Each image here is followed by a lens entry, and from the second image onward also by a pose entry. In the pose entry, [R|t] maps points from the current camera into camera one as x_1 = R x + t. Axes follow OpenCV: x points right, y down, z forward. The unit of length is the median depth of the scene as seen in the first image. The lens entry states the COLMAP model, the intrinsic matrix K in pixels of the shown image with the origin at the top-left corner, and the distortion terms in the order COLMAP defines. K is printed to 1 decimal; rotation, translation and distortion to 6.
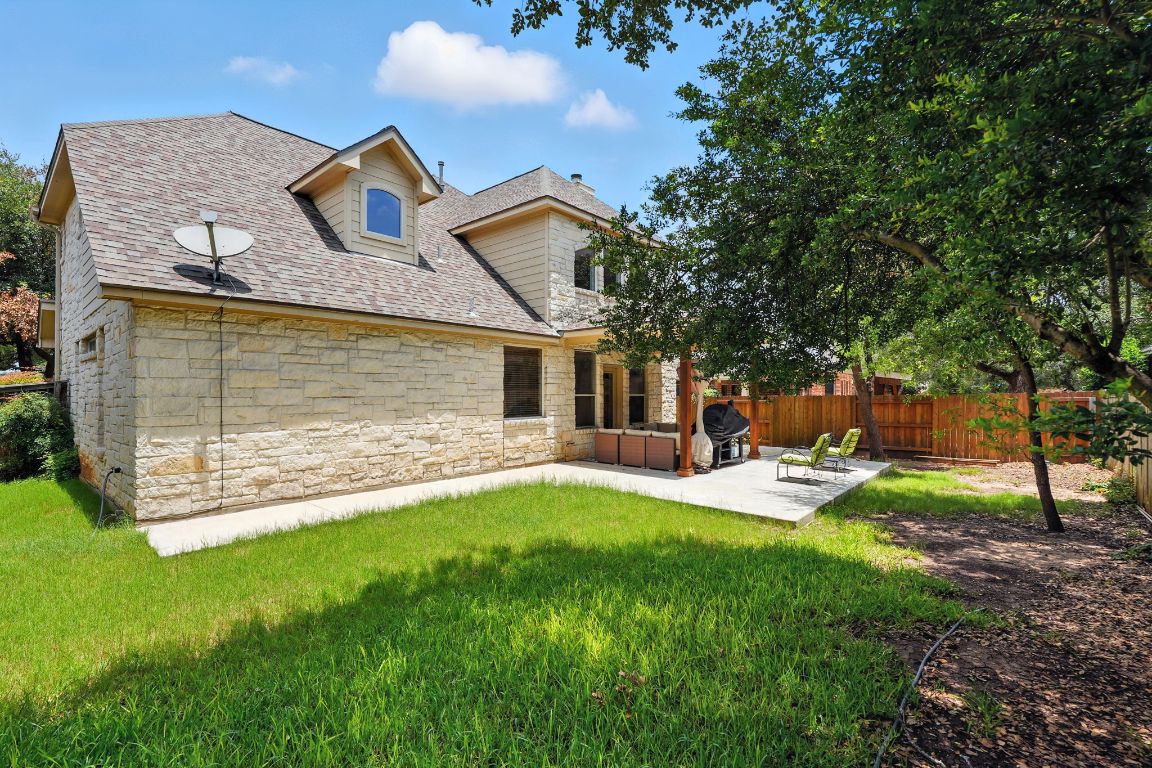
lens RADIAL K [[507.9, 0, 575.7], [0, 507.9, 387.0], [0, 0, 1]] dist [-0.010259, 0.000176]
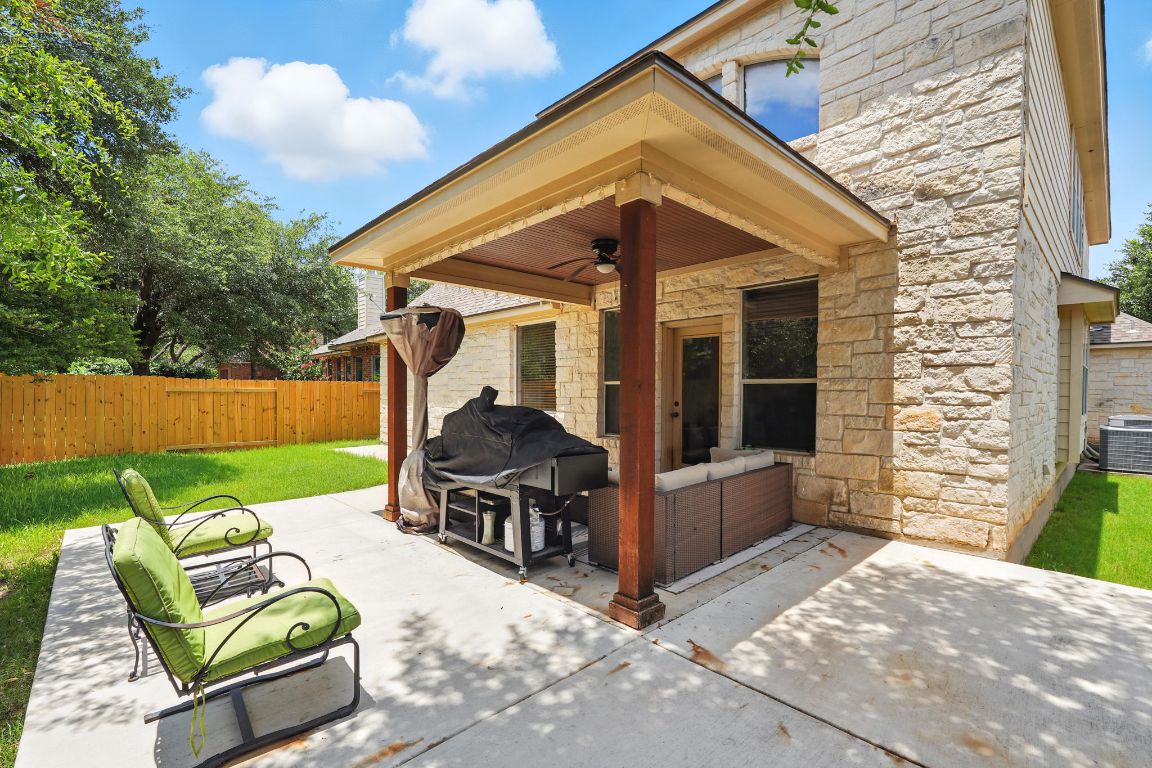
lens RADIAL K [[507.9, 0, 575.7], [0, 507.9, 387.0], [0, 0, 1]] dist [-0.010259, 0.000176]
pose [[-0.108646, -0.005271, -0.994067, 0.544638], [0.009229, 0.999937, -0.006311, 0.021840], [0.994038, -0.009860, -0.108590, 0.899542]]
